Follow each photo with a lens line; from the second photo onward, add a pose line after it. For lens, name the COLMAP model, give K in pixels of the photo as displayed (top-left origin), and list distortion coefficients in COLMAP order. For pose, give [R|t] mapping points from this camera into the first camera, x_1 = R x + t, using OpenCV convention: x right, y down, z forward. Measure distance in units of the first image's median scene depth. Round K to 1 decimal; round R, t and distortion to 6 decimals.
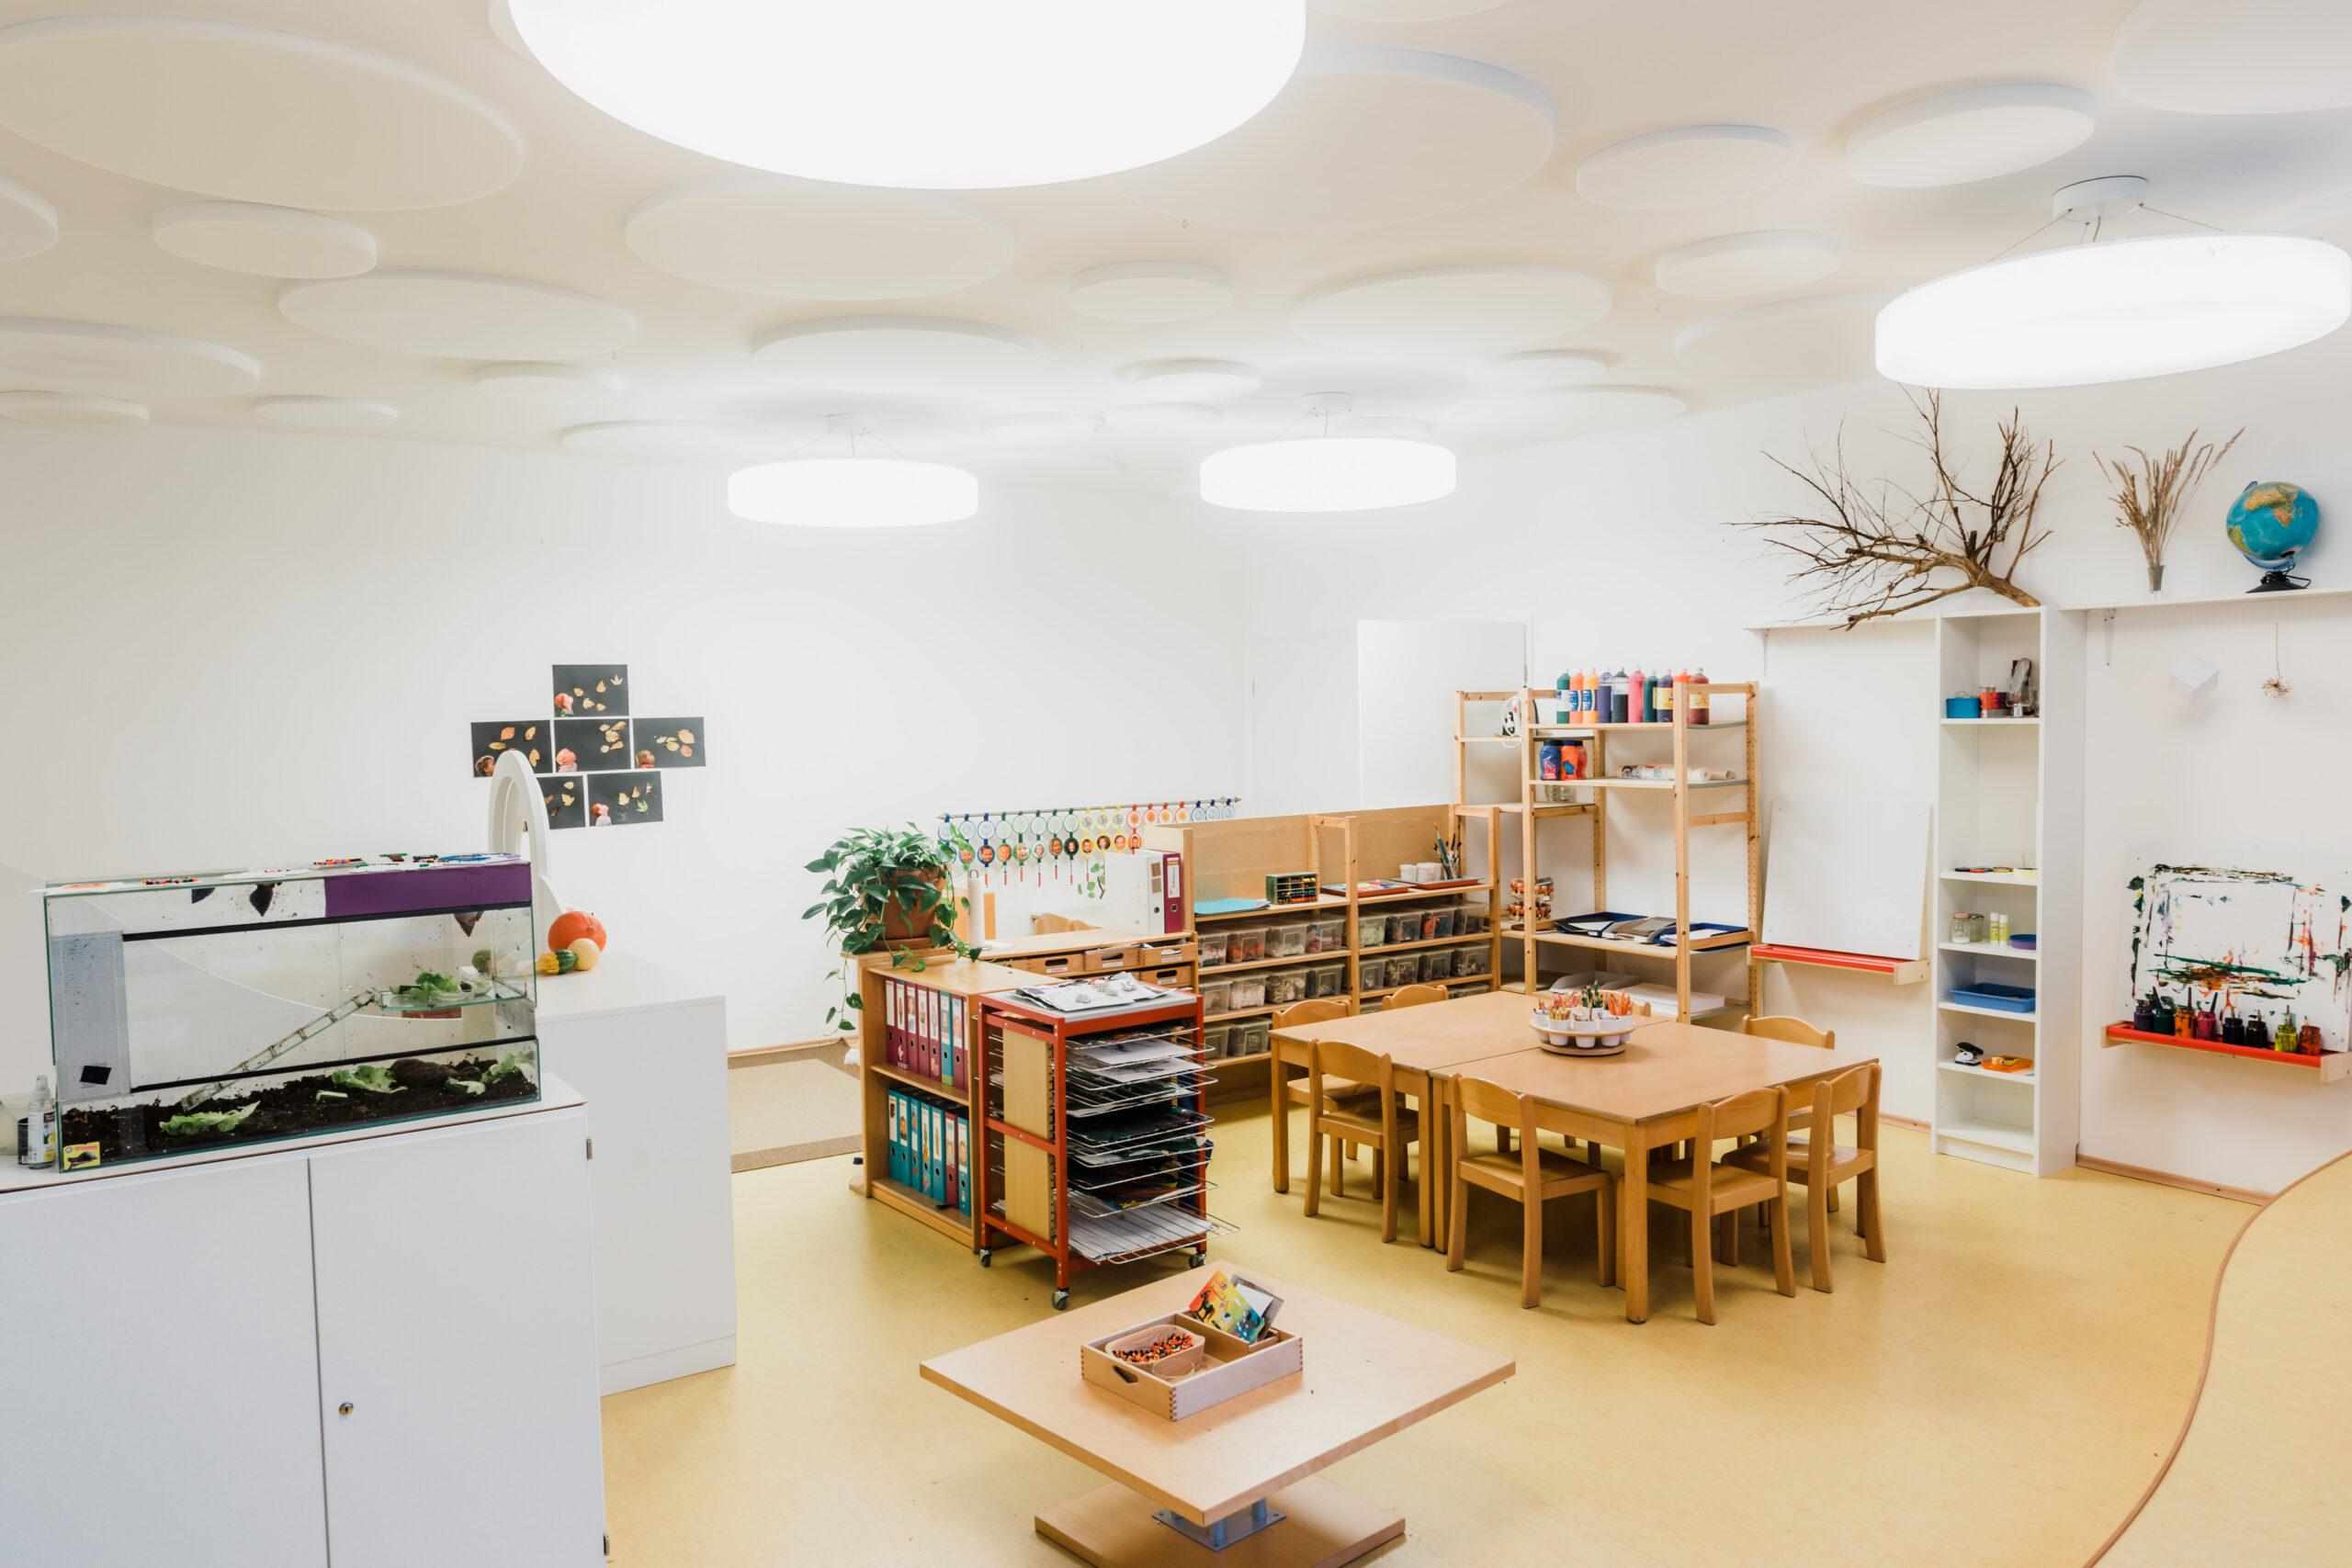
lens RADIAL K [[1628.9, 0, 1173.8], [0, 1628.9, 755.9], [0, 0, 1]] dist [0.001883, -0.001449]
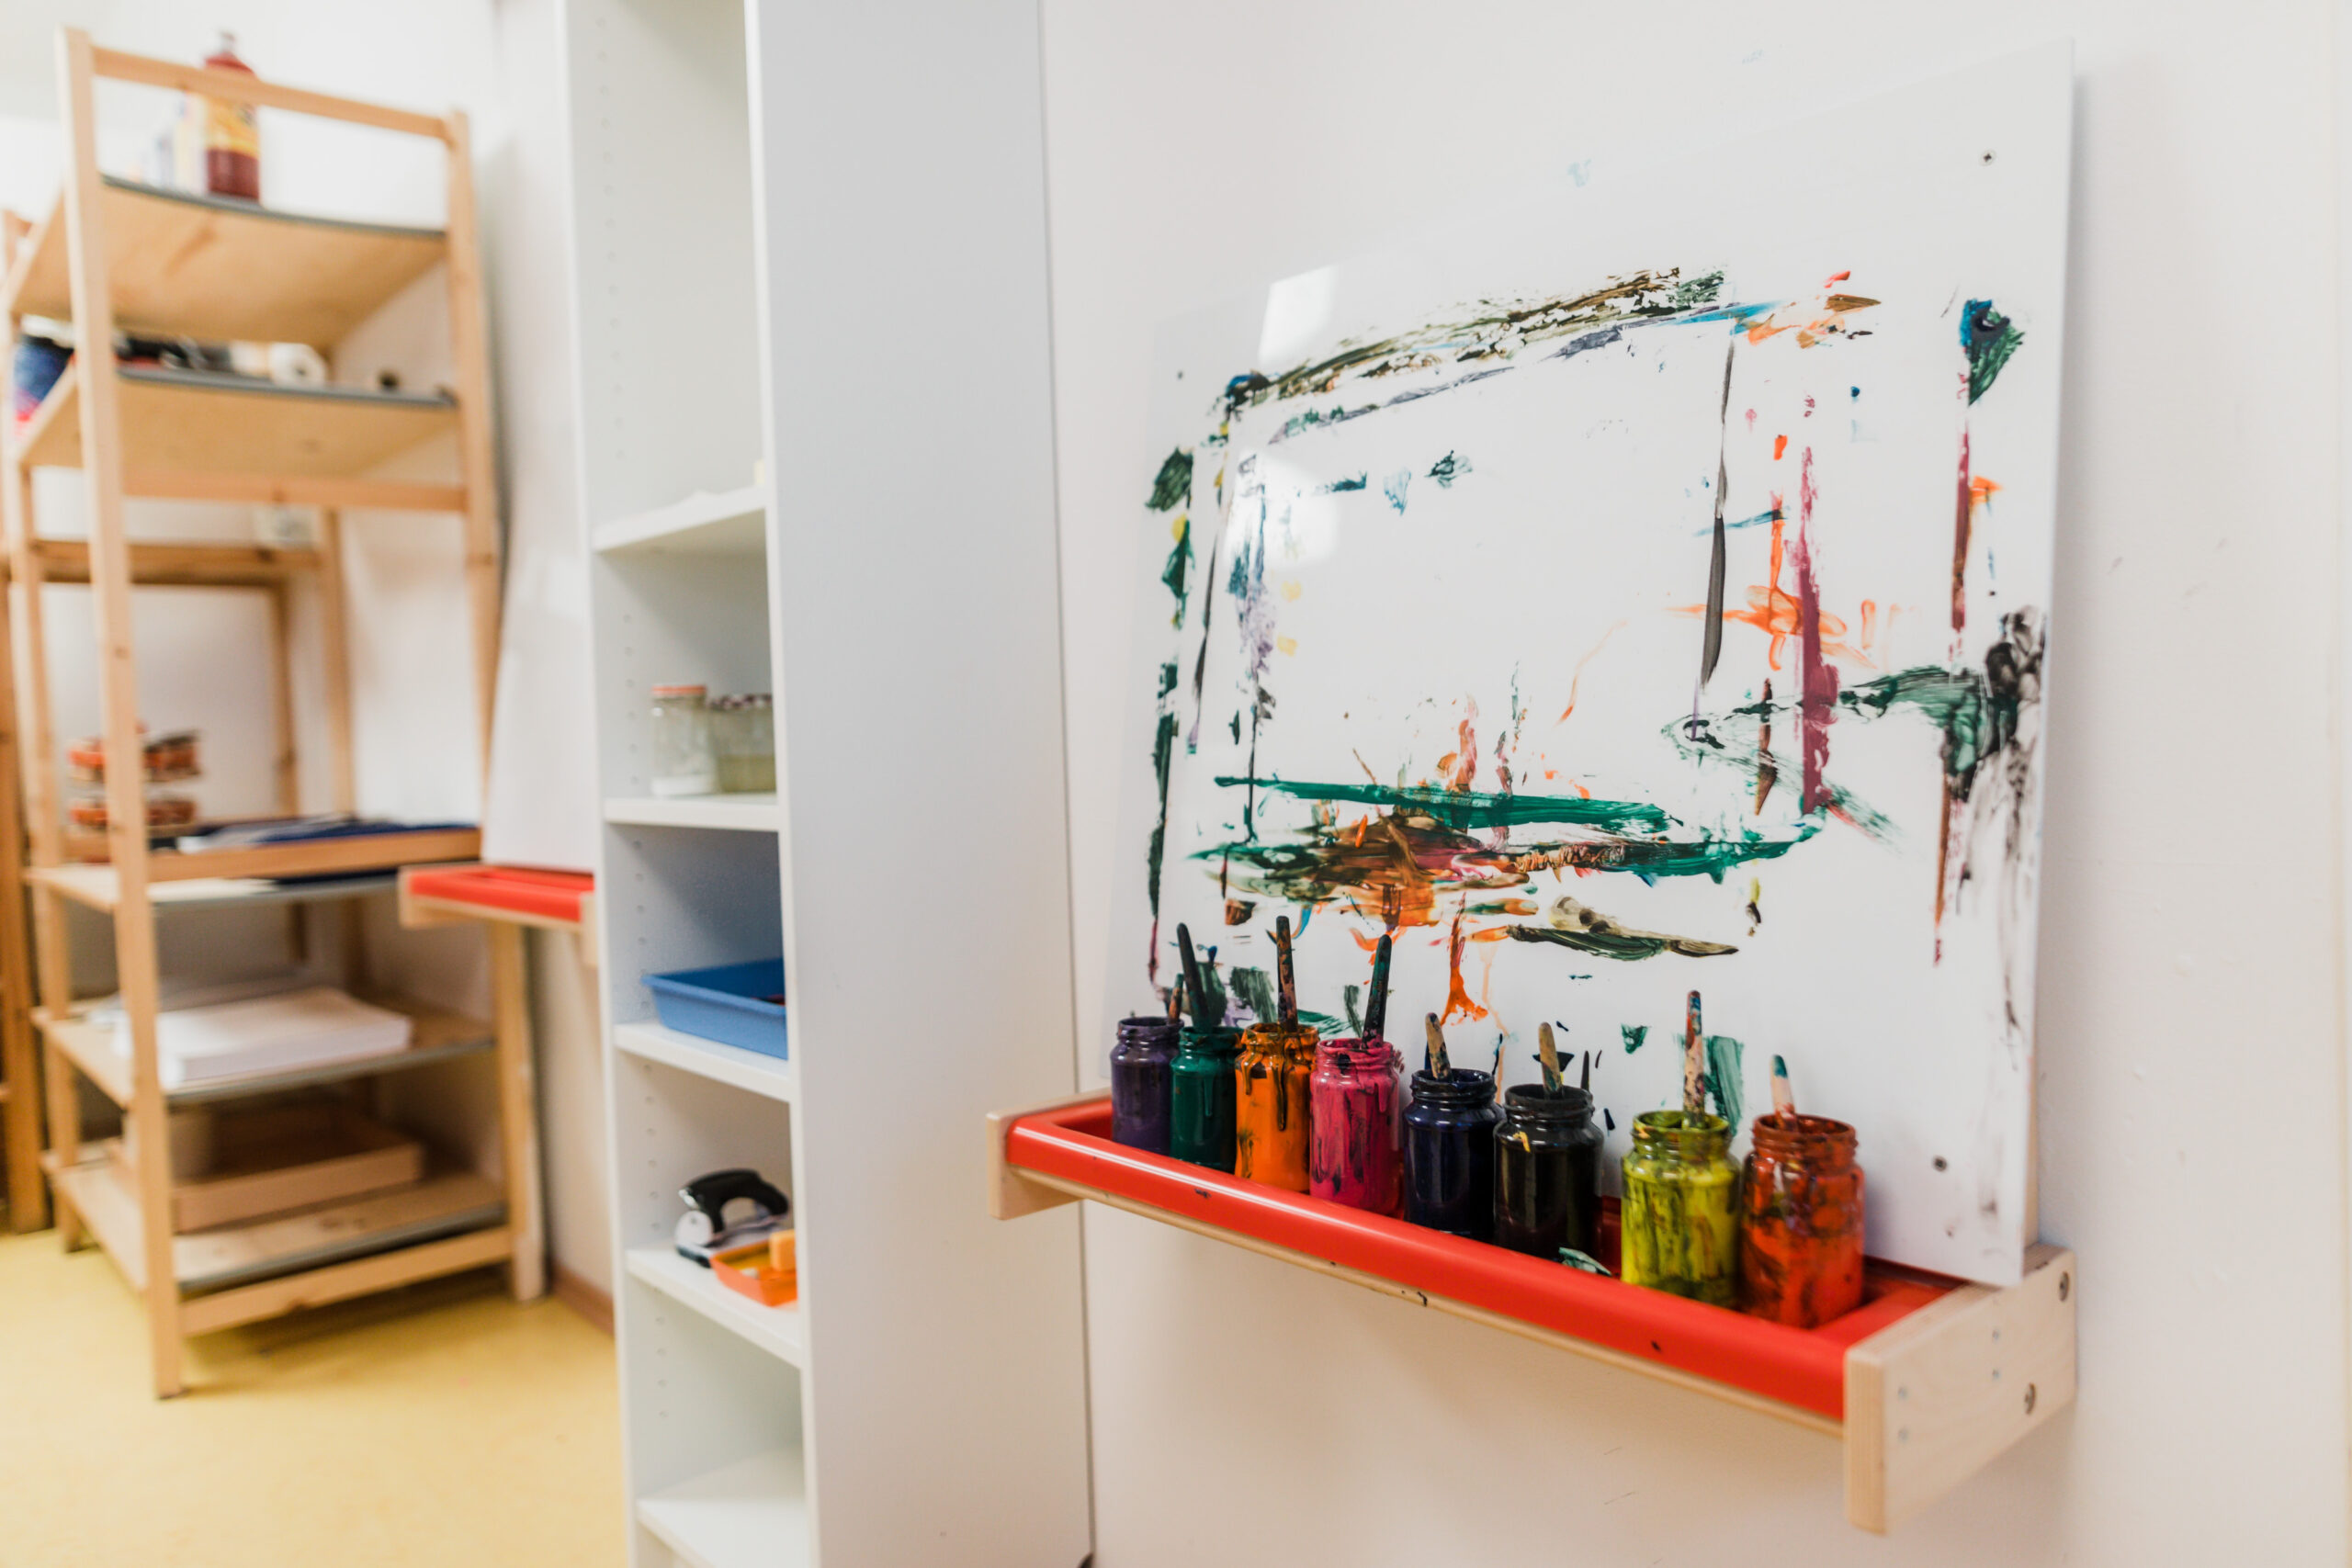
lens RADIAL K [[1628.9, 0, 1173.8], [0, 1628.9, 755.9], [0, 0, 1]] dist [0.001883, -0.001449]
pose [[0.993282, -0.019598, 0.114046, 0.592910], [0.020887, 0.999731, -0.010117, 0.125308], [-0.113817, 0.012431, 0.993424, 0.812792]]
